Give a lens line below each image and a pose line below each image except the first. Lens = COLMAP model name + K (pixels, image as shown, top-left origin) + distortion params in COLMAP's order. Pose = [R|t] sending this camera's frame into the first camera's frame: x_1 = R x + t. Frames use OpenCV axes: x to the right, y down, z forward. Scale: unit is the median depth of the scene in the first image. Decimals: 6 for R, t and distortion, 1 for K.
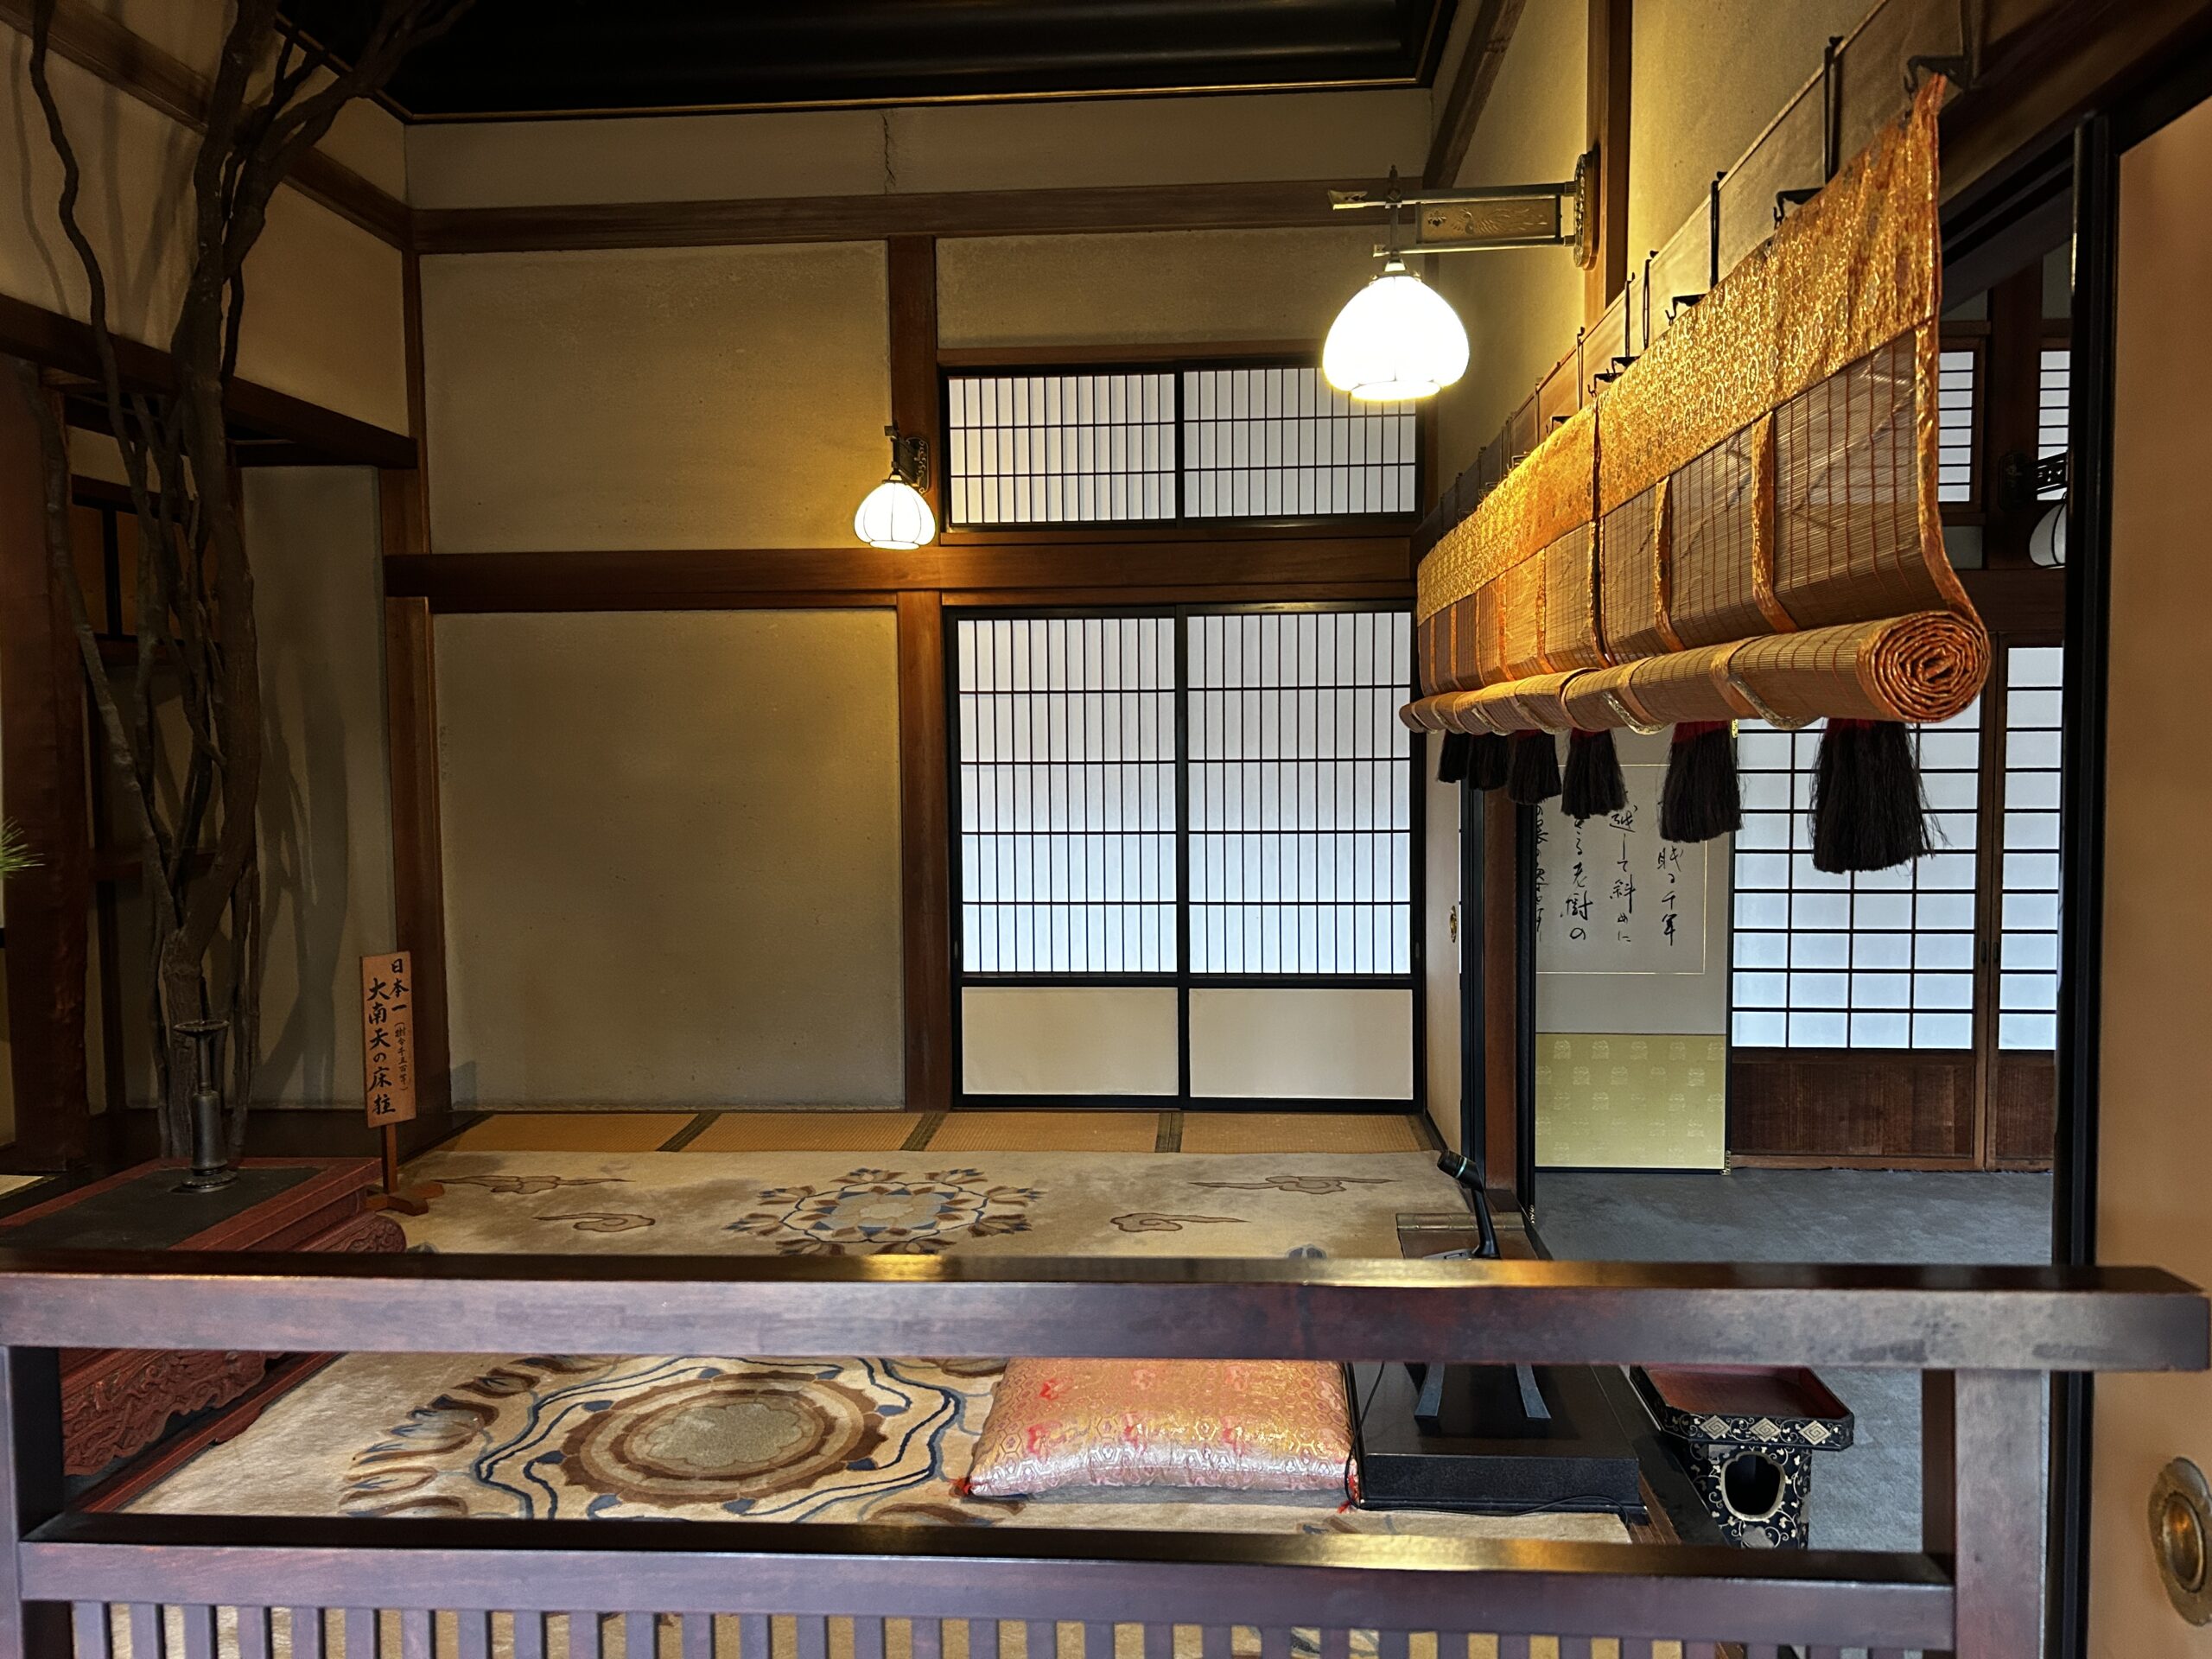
lens RADIAL K [[1679.1, 0, 1112.1], [0, 1679.1, 826.2], [0, 0, 1]] dist [0.060509, -0.092708]
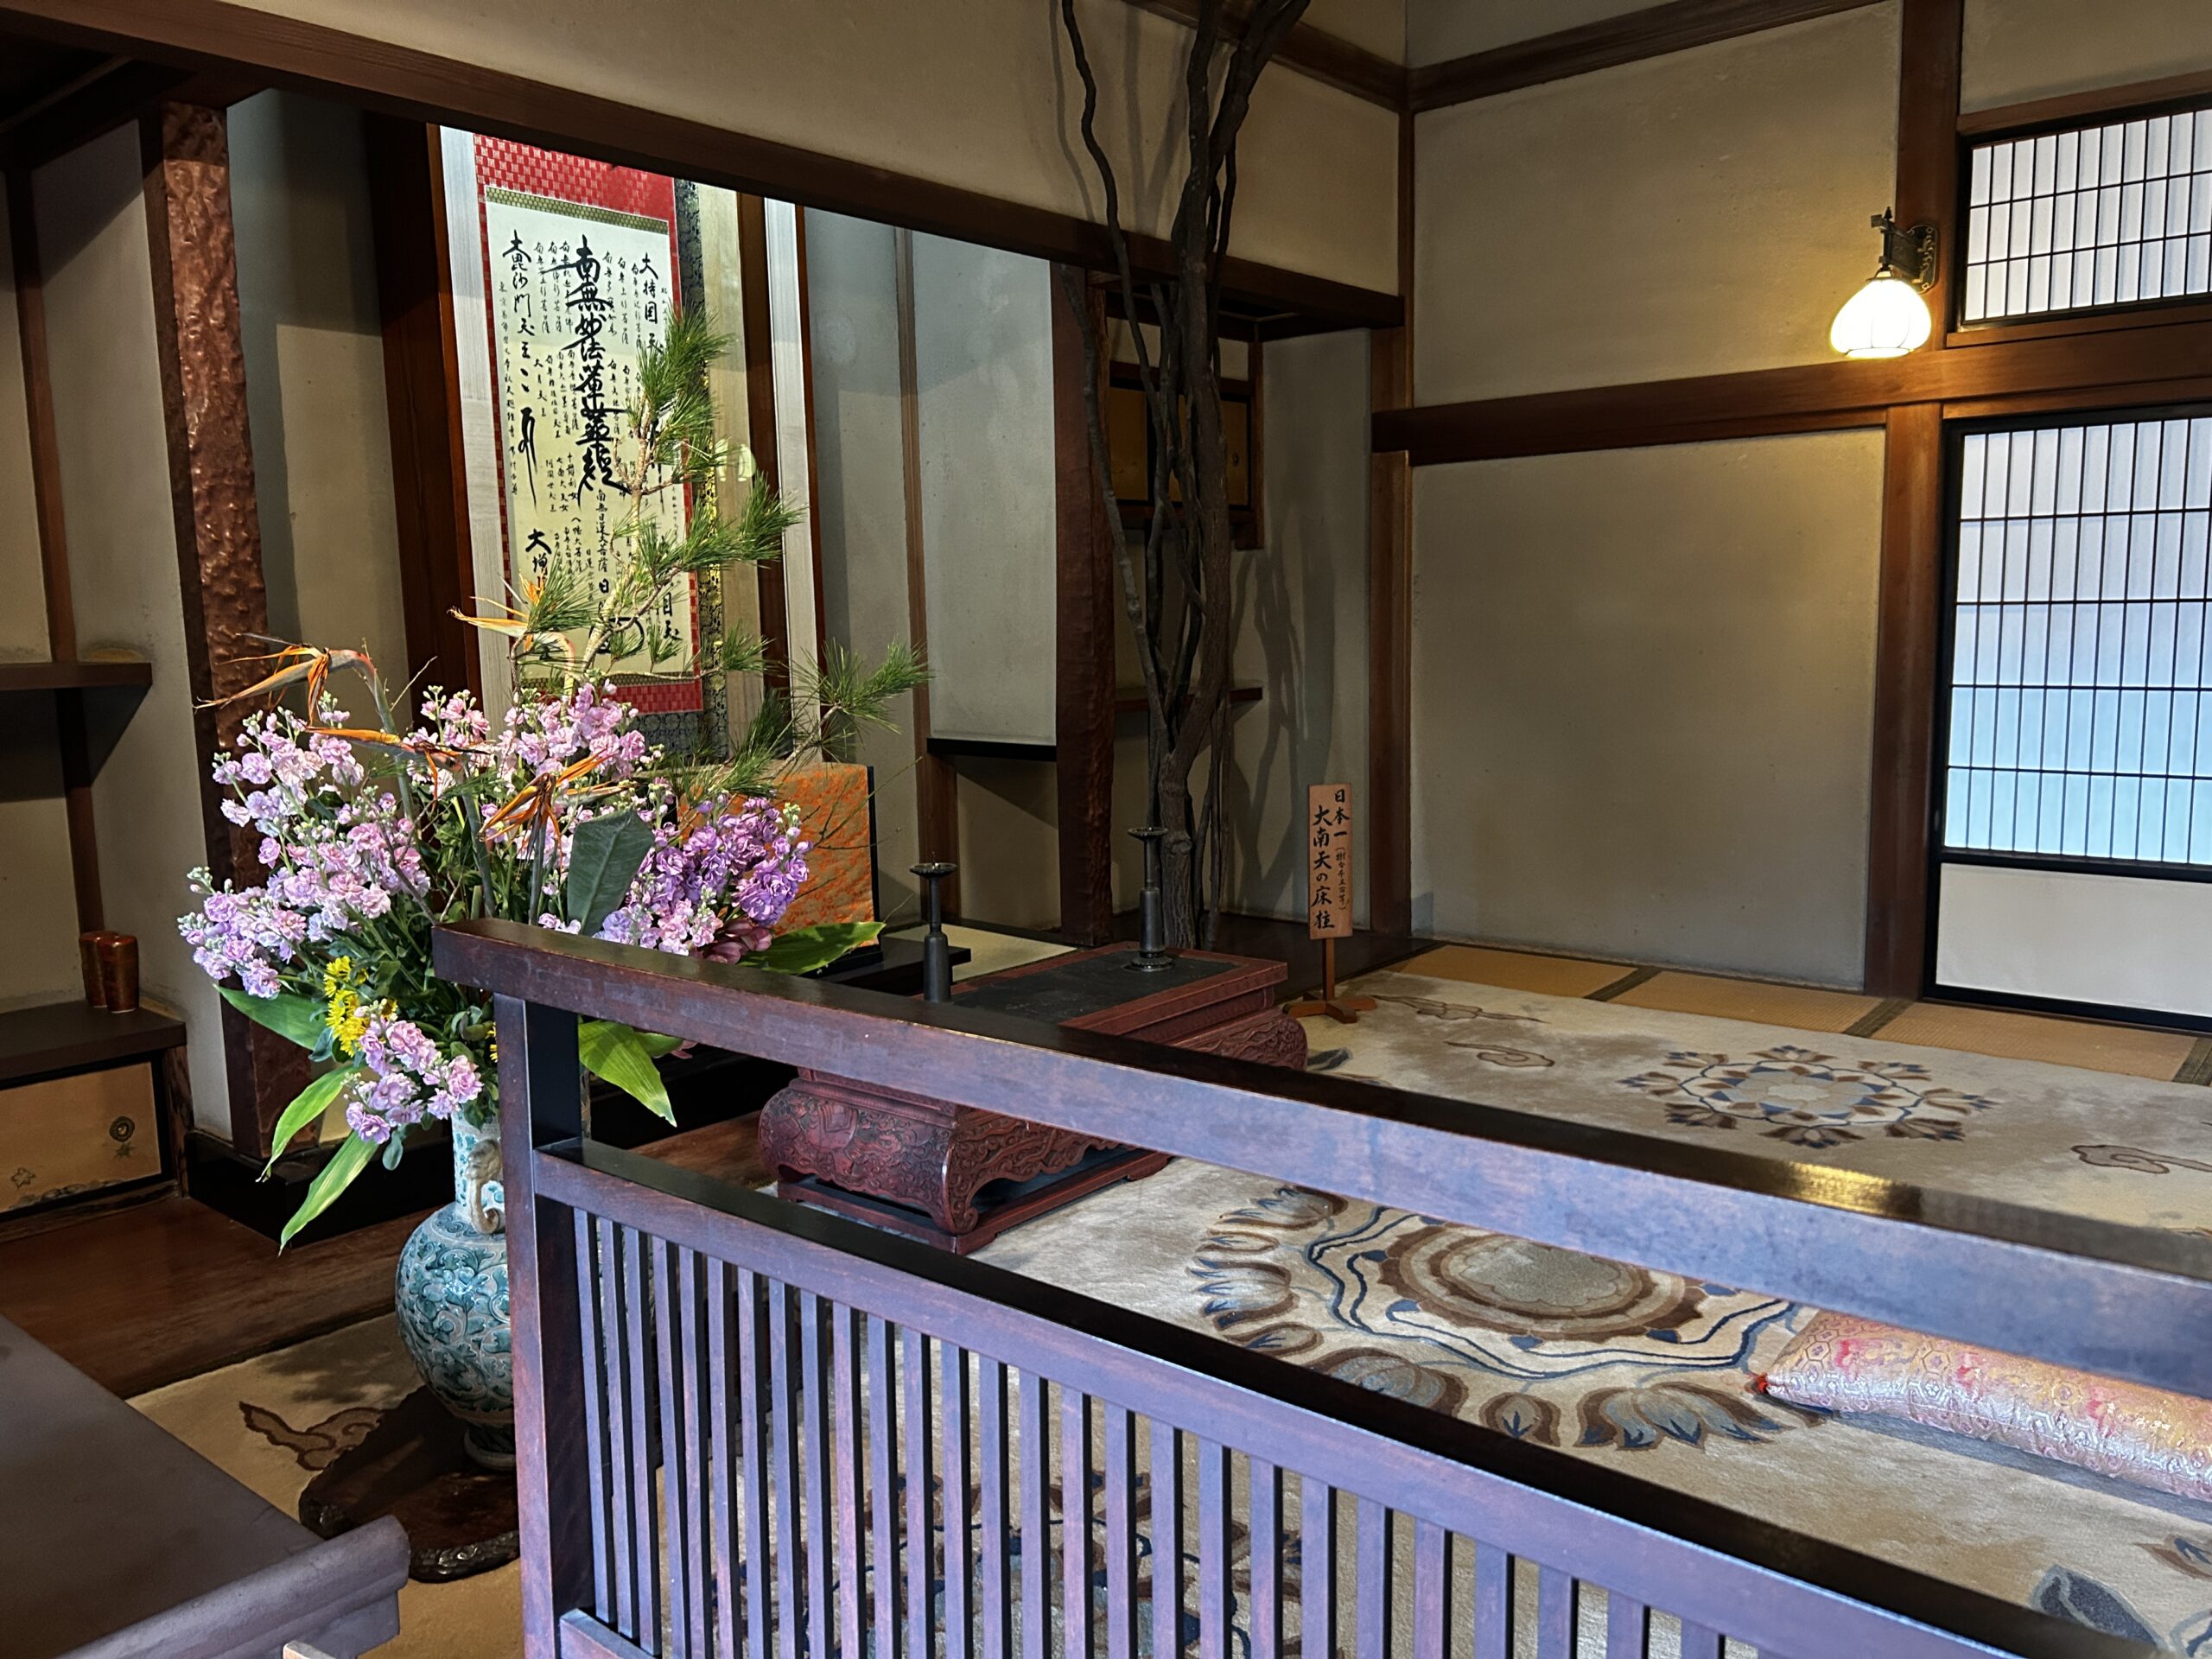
lens RADIAL K [[1679.1, 0, 1112.1], [0, 1679.1, 826.2], [0, 0, 1]] dist [0.060509, -0.092708]
pose [[0.803036, 0.069675, -0.591844, 0.100122], [-0.021111, 0.995844, 0.088593, 0.009545], [0.595557, -0.058649, 0.801169, 0.045728]]
